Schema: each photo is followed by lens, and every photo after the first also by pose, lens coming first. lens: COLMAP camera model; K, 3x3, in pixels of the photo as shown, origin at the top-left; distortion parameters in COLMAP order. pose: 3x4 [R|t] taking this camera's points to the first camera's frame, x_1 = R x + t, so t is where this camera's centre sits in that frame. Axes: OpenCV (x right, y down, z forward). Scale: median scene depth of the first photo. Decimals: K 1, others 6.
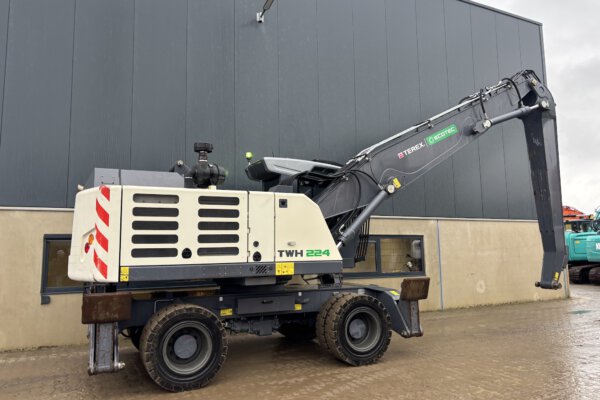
lens RADIAL K [[455.8, 0, 298.1], [0, 455.8, 193.1], [0, 0, 1]] dist [0.032610, -0.040615]
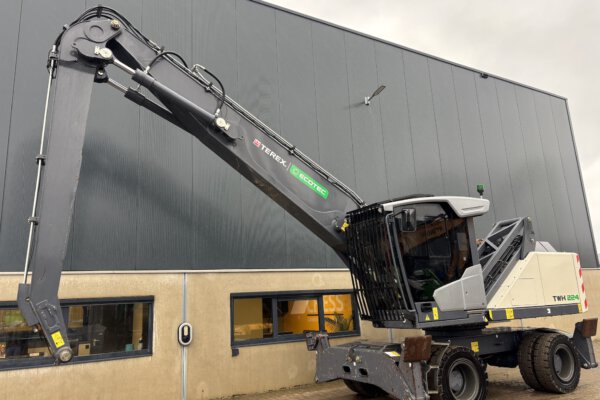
lens RADIAL K [[455.8, 0, 289.1], [0, 455.8, 194.2], [0, 0, 1]] dist [0.032610, -0.040615]
pose [[0.997078, -0.017999, 0.074245, -0.647245], [0.026476, 0.993035, -0.114810, -0.026002], [-0.071662, 0.116440, 0.990609, -0.201052]]
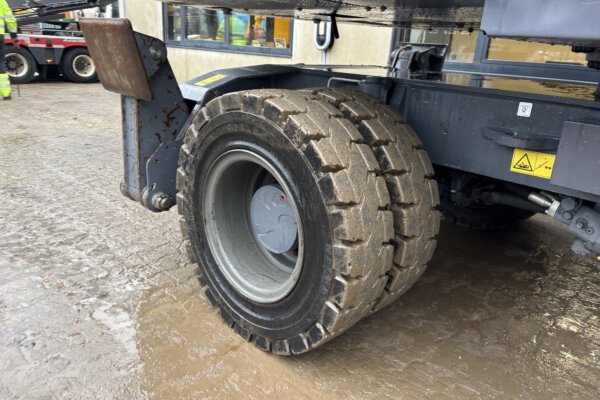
lens RADIAL K [[455.8, 0, 300.4], [0, 455.8, 195.9], [0, 0, 1]] dist [0.032610, -0.040615]
pose [[0.344615, 0.331050, -0.878434, 0.033036], [0.053606, 0.927288, 0.370491, 0.167434], [0.937212, -0.174766, 0.301811, 0.768083]]
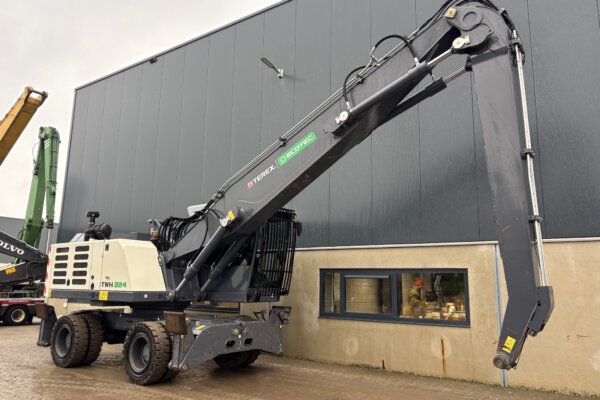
lens RADIAL K [[455.8, 0, 302.1], [0, 455.8, 198.6], [0, 0, 1]] dist [0.032610, -0.040615]
pose [[0.479163, -0.142331, -0.866109, 1.354986], [0.086807, 0.989612, -0.114602, 0.079072], [0.873423, -0.020271, 0.486541, 0.780959]]
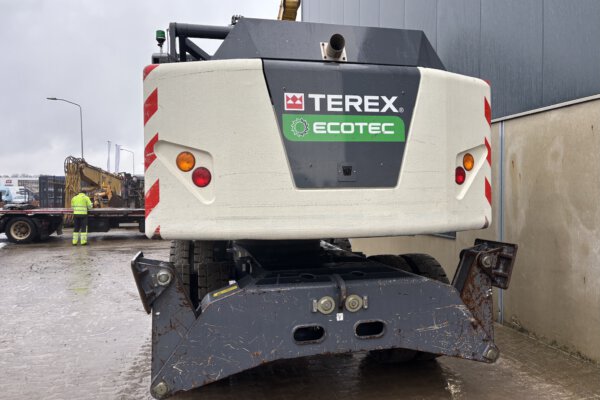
lens RADIAL K [[455.8, 0, 297.9], [0, 455.8, 197.7], [0, 0, 1]] dist [0.032610, -0.040615]
pose [[-0.207354, 0.023232, -0.977990, 0.668291], [0.129157, 0.991617, -0.003828, 0.157407], [0.969702, -0.127109, -0.208616, 1.278712]]
